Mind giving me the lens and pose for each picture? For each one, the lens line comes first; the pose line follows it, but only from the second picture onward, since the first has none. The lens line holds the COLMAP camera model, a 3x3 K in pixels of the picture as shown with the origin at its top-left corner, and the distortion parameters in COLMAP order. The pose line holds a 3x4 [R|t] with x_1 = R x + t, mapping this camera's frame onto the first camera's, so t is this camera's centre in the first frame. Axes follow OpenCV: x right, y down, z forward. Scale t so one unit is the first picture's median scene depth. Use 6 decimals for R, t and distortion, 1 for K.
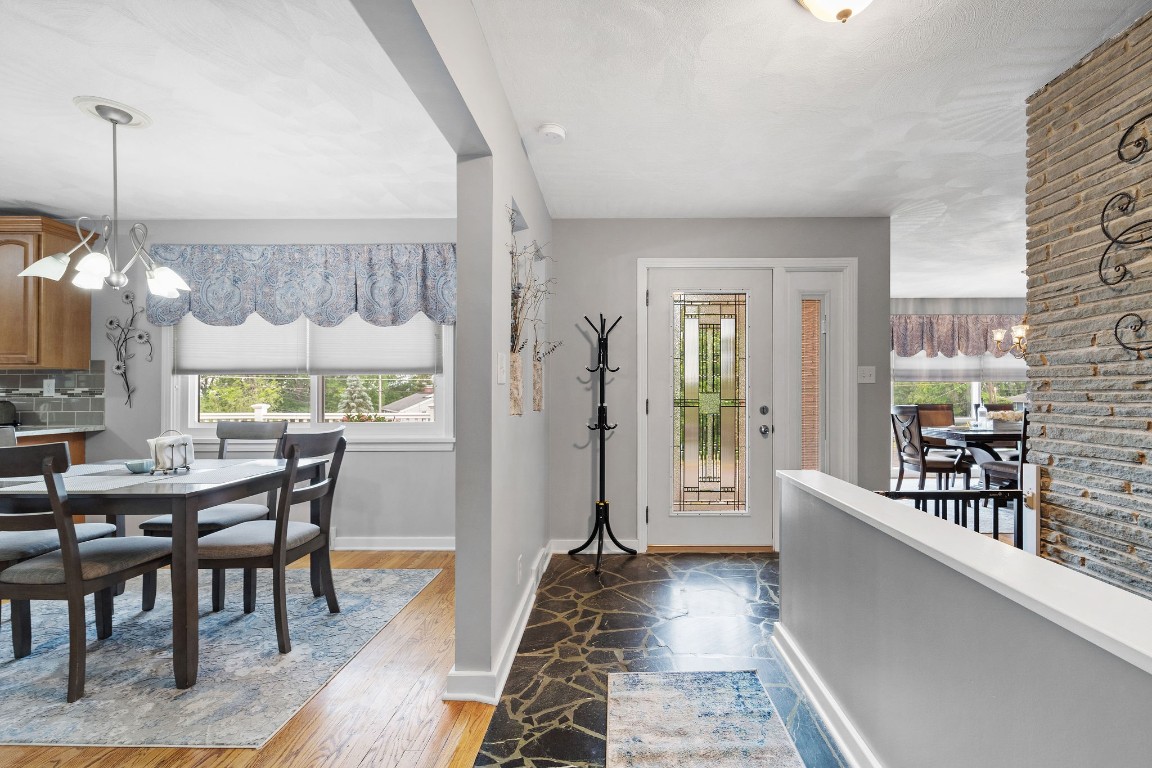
lens RADIAL K [[493.3, 0, 580.5], [0, 493.3, 394.5], [0, 0, 1]] dist [0.003185, -0.001040]
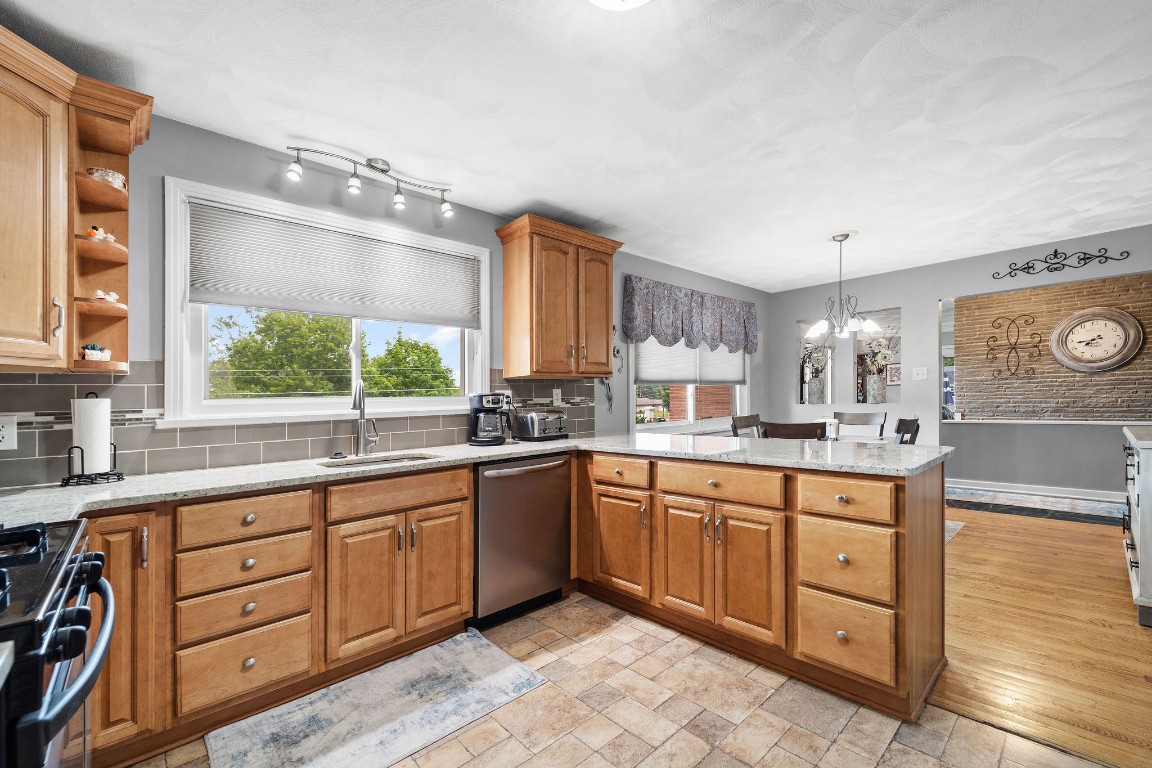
lens RADIAL K [[493.3, 0, 574.9], [0, 493.3, 424.3], [0, 0, 1]] dist [0.003185, -0.001040]
pose [[0.714375, -0.053306, 0.697730, -1.814804], [0.031648, 0.998535, 0.043885, -0.001459], [-0.699047, -0.009268, 0.715016, 0.252977]]
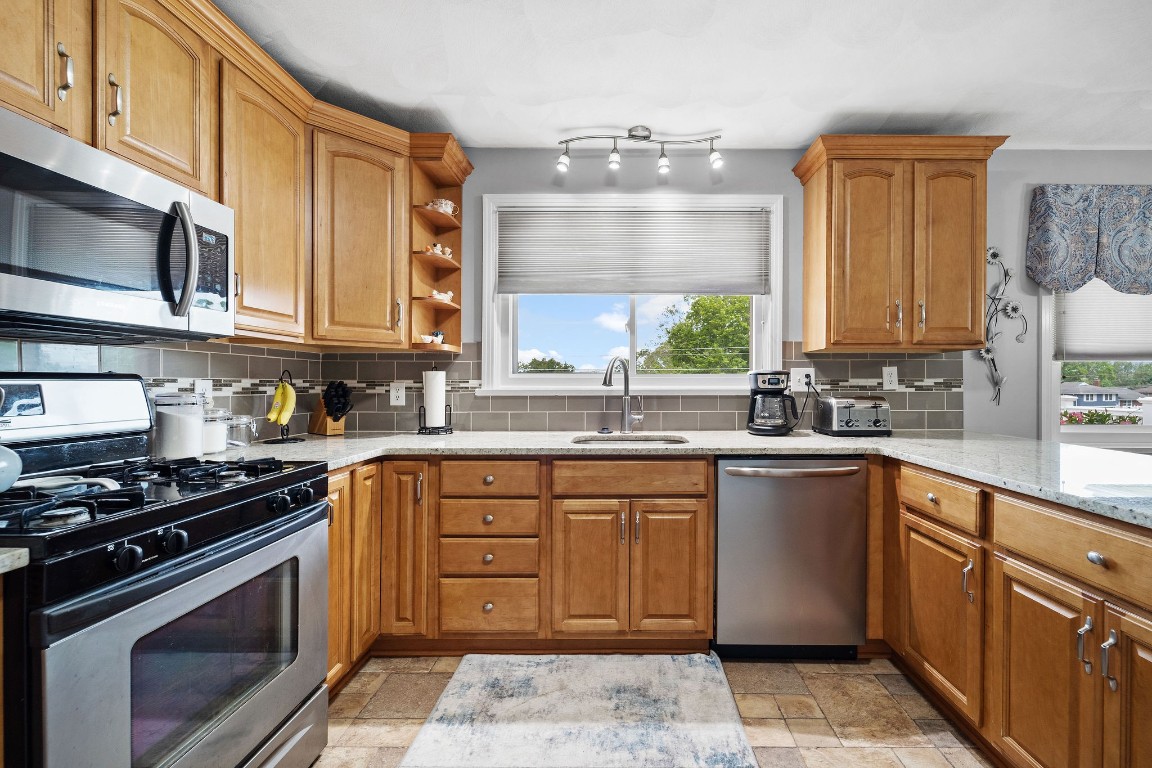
lens RADIAL K [[493.3, 0, 608.8], [0, 493.3, 389.4], [0, 0, 1]] dist [0.003185, -0.001040]
pose [[0.999844, 0.001224, 0.017613, -1.553650], [-0.001354, 0.999972, 0.007390, -0.001454], [-0.017603, -0.007412, 0.999818, 0.277194]]
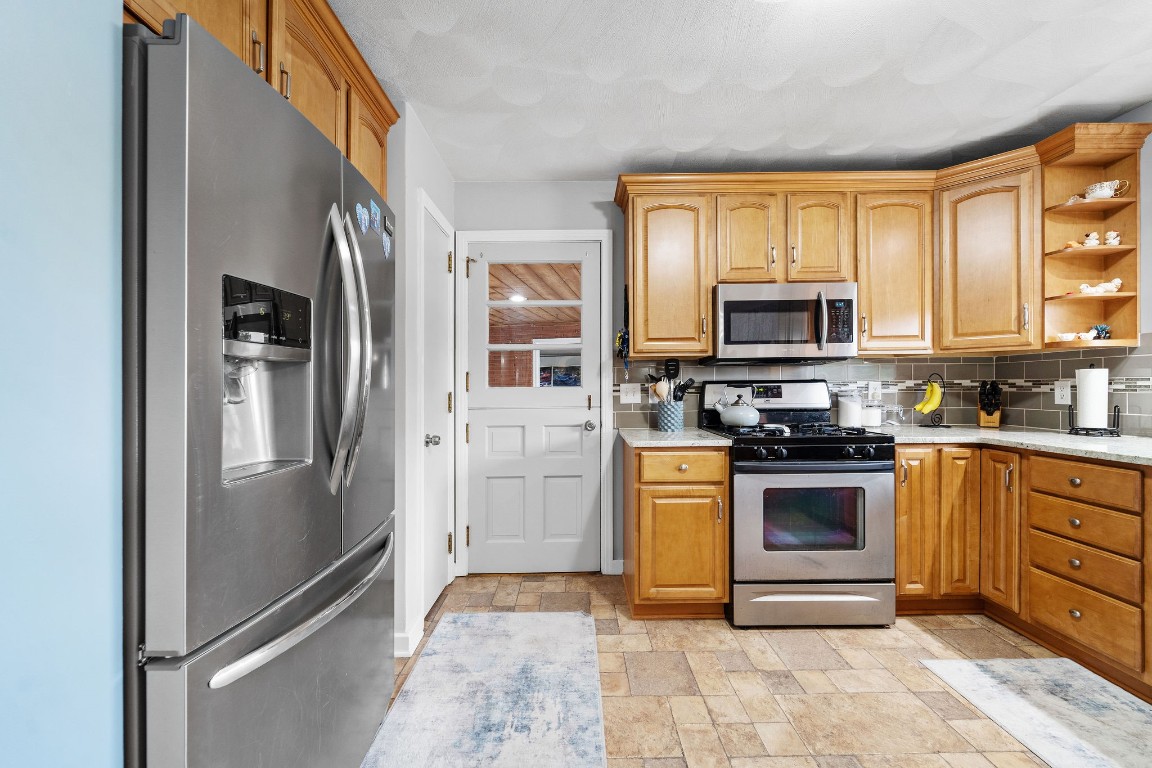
lens RADIAL K [[493.3, 0, 573.8], [0, 493.3, 388.8], [0, 0, 1]] dist [0.003185, -0.001040]
pose [[0.014263, 0.004028, -0.999890, -1.092771], [0.004473, 0.999982, 0.004093, -0.000773], [0.999888, -0.004530, 0.014245, 0.283267]]
